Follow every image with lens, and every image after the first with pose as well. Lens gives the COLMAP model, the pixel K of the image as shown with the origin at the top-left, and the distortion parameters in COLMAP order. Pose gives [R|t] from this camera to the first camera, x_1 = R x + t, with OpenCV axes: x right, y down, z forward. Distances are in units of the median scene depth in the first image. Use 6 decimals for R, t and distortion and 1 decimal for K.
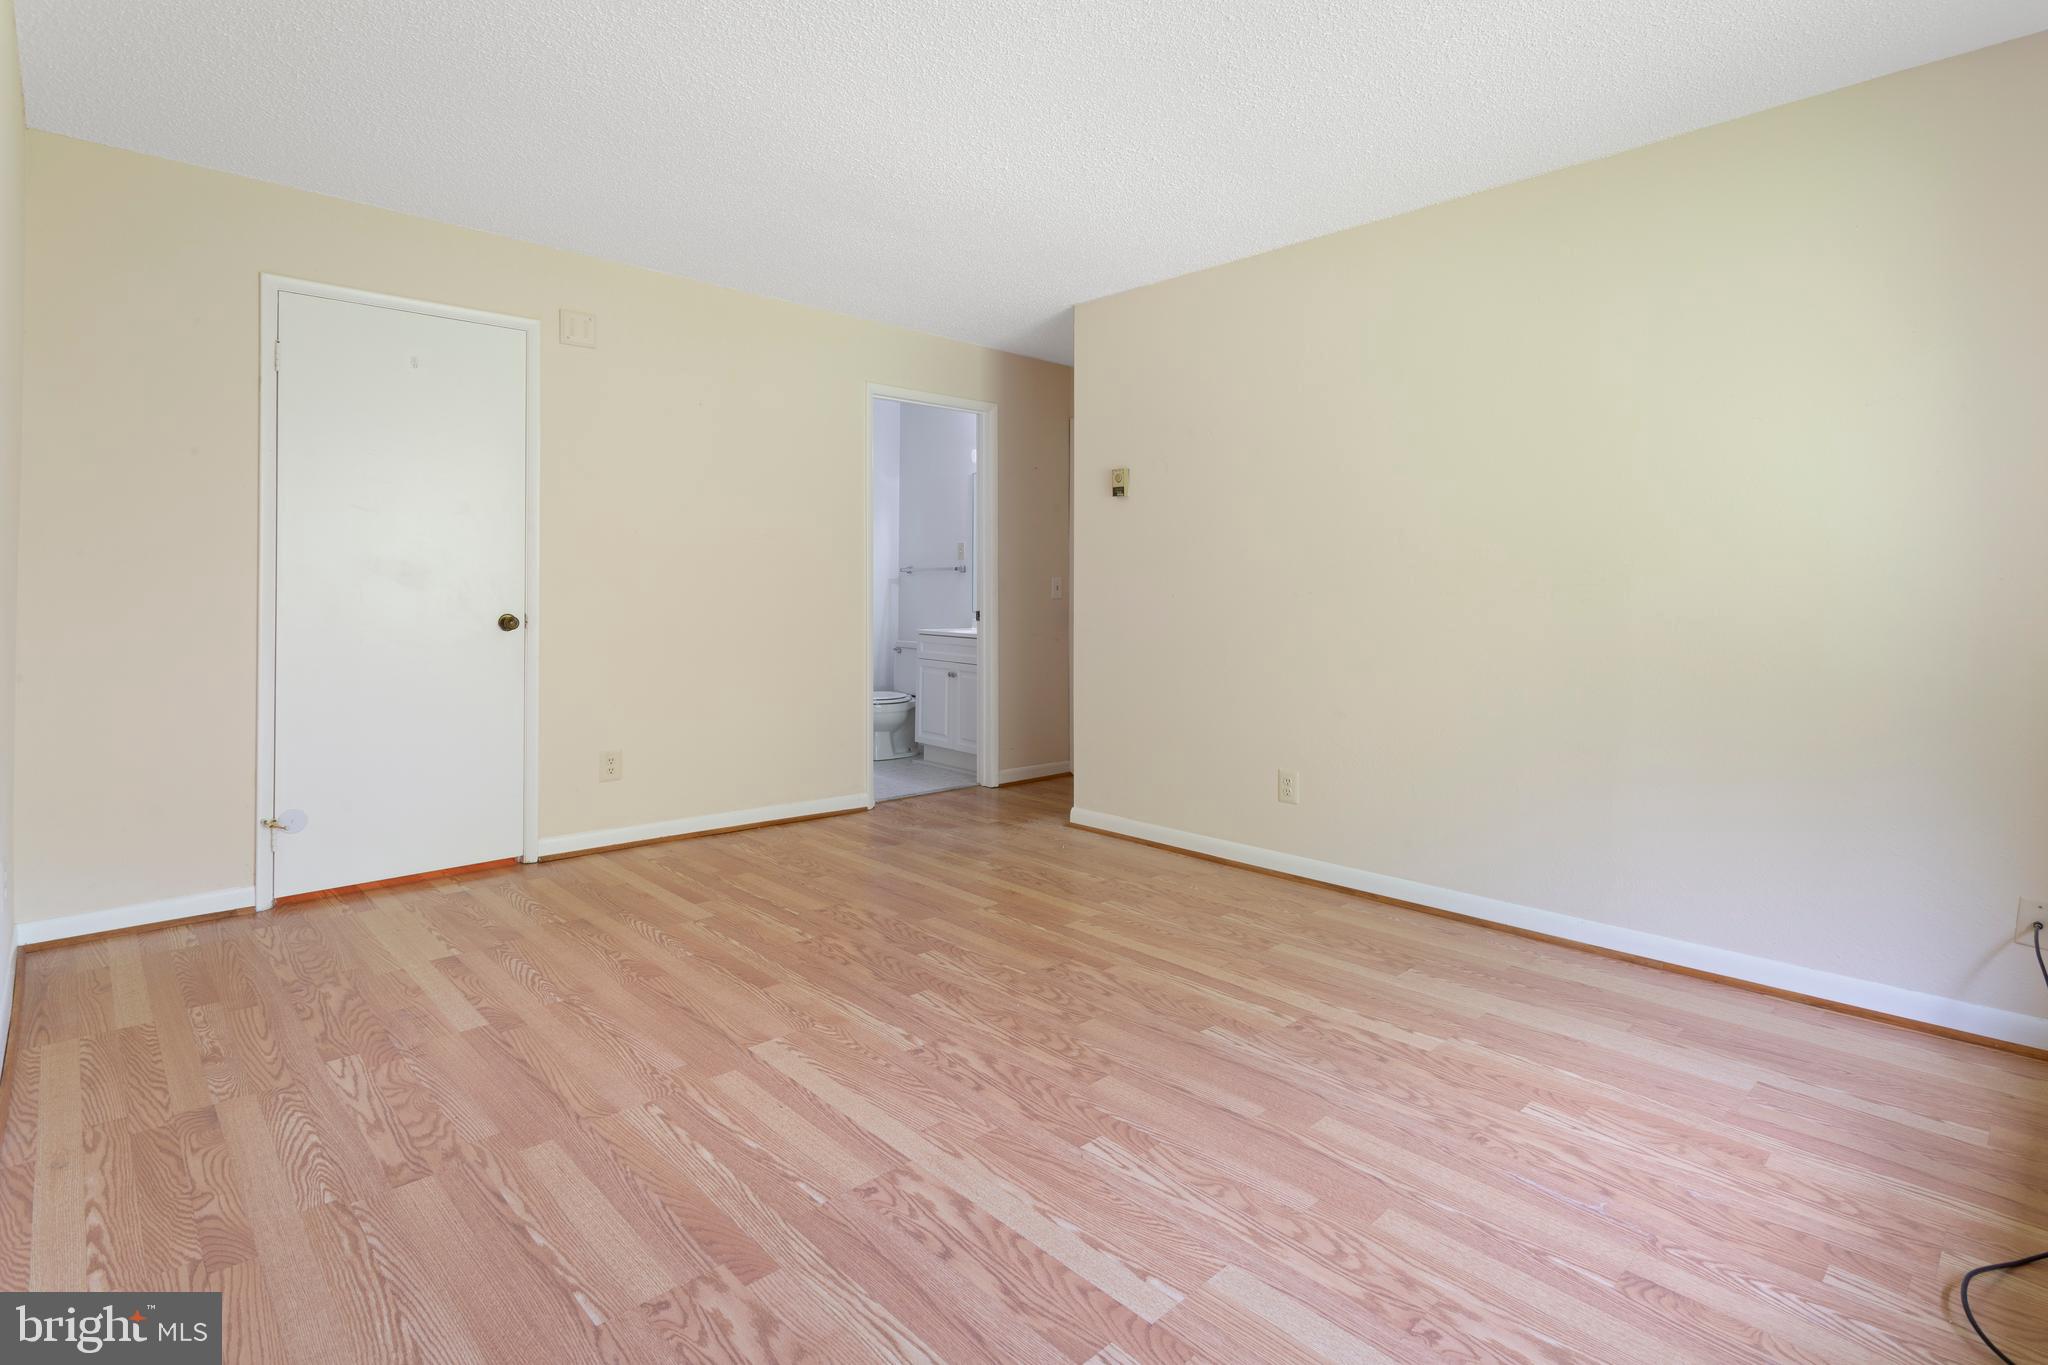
lens RADIAL K [[983.8, 0, 1047.1], [0, 983.8, 597.4], [0, 0, 1]] dist [-0.001538, 0.003180]
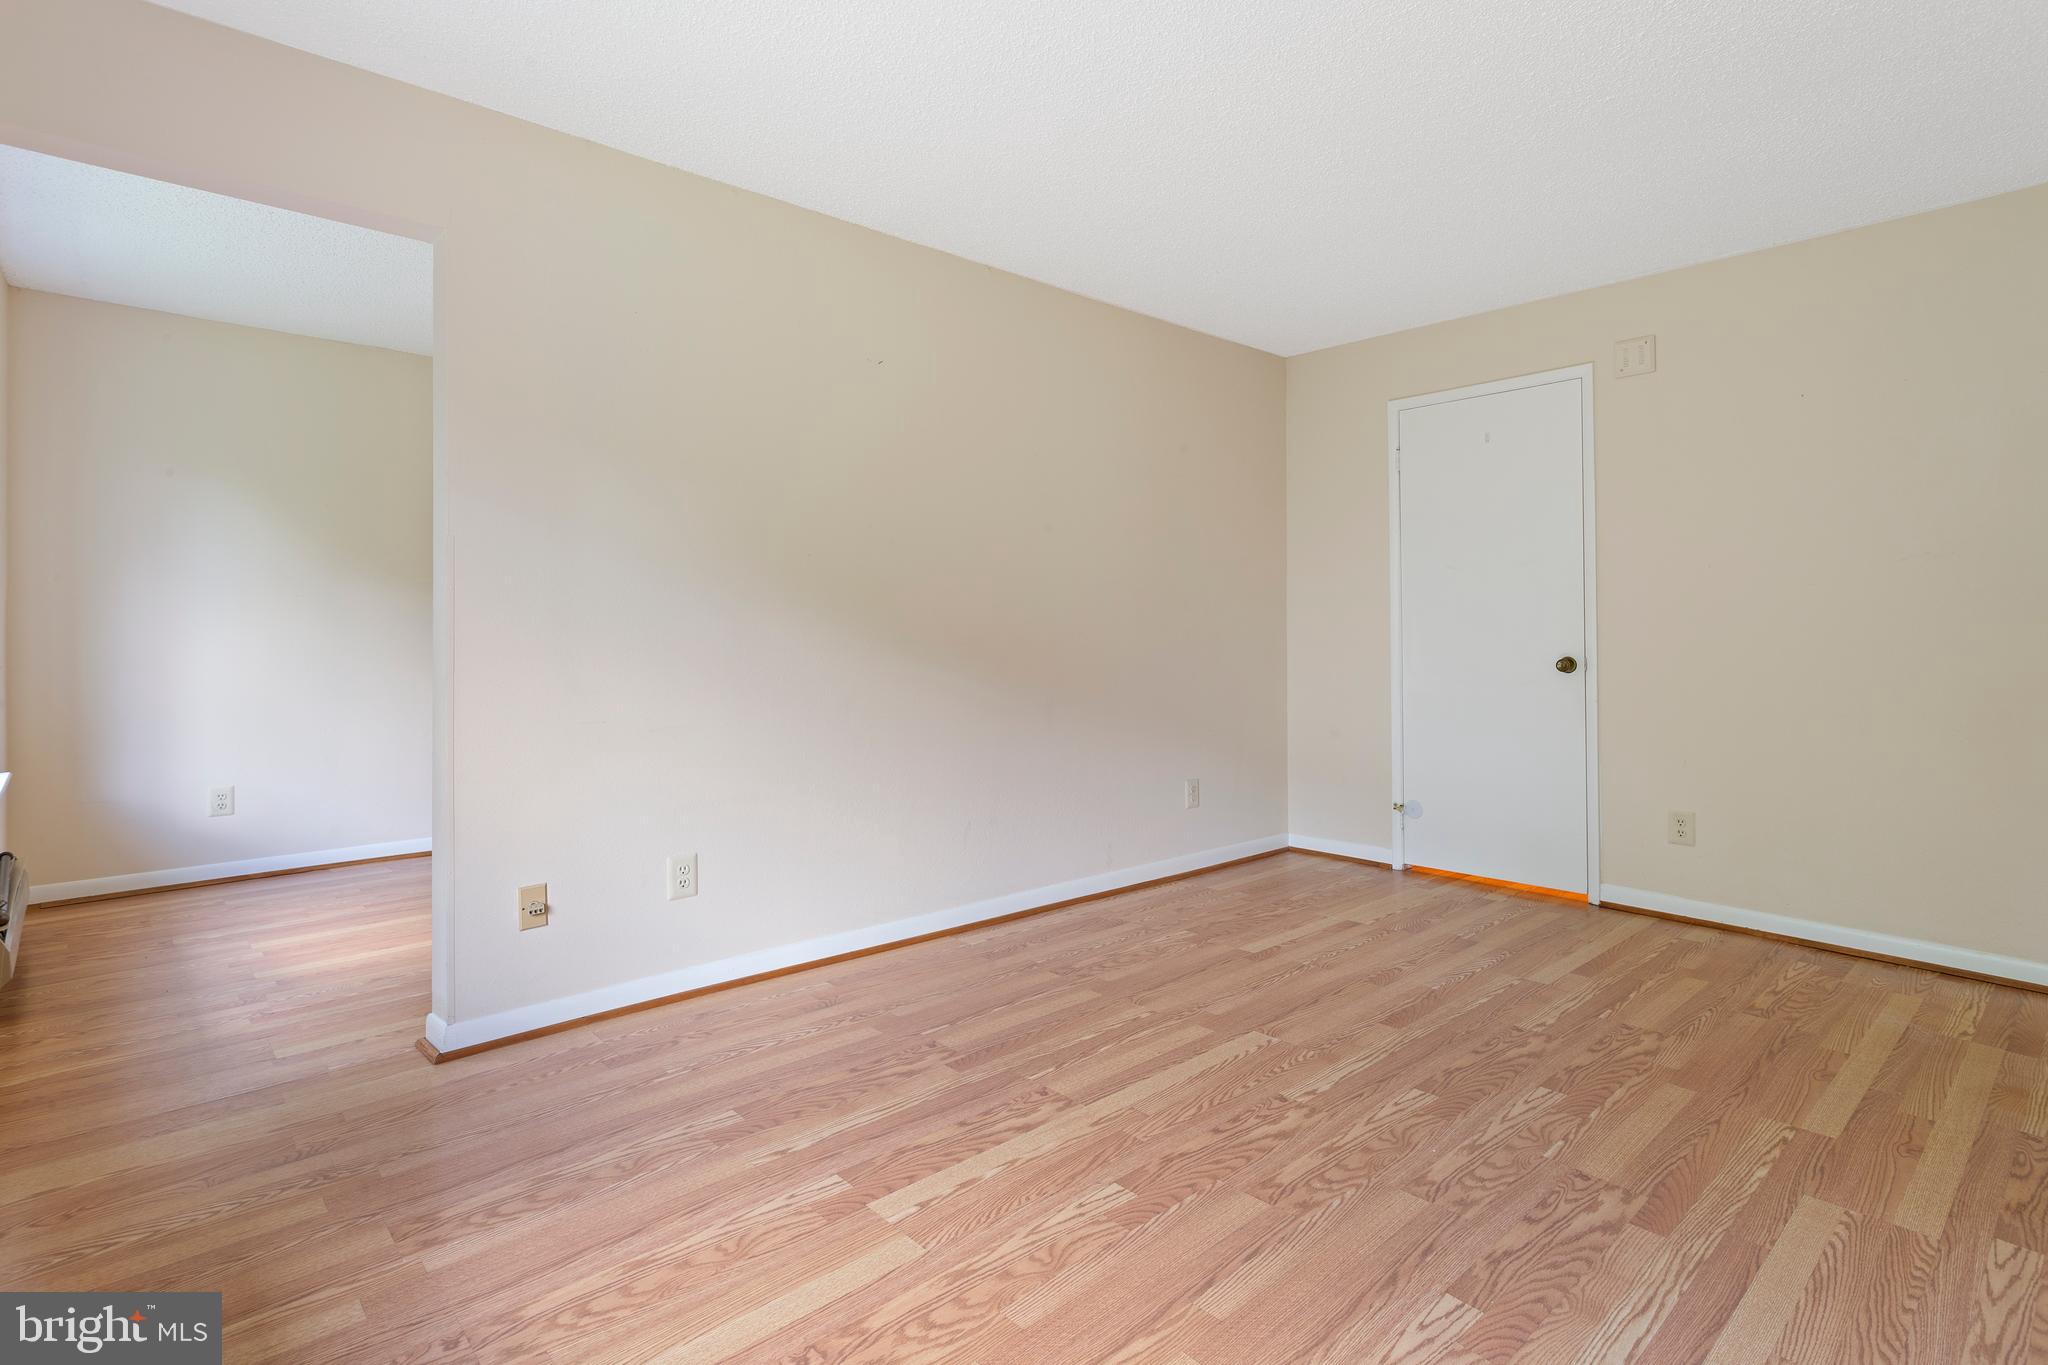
lens RADIAL K [[983.8, 0, 1043.2], [0, 983.8, 674.8], [0, 0, 1]] dist [-0.001538, 0.003180]
pose [[-0.000242, 0.034761, -0.999396, 0.909509], [-0.003087, 0.999391, 0.034762, 0.001725], [0.999995, 0.003094, -0.000135, 0.819340]]
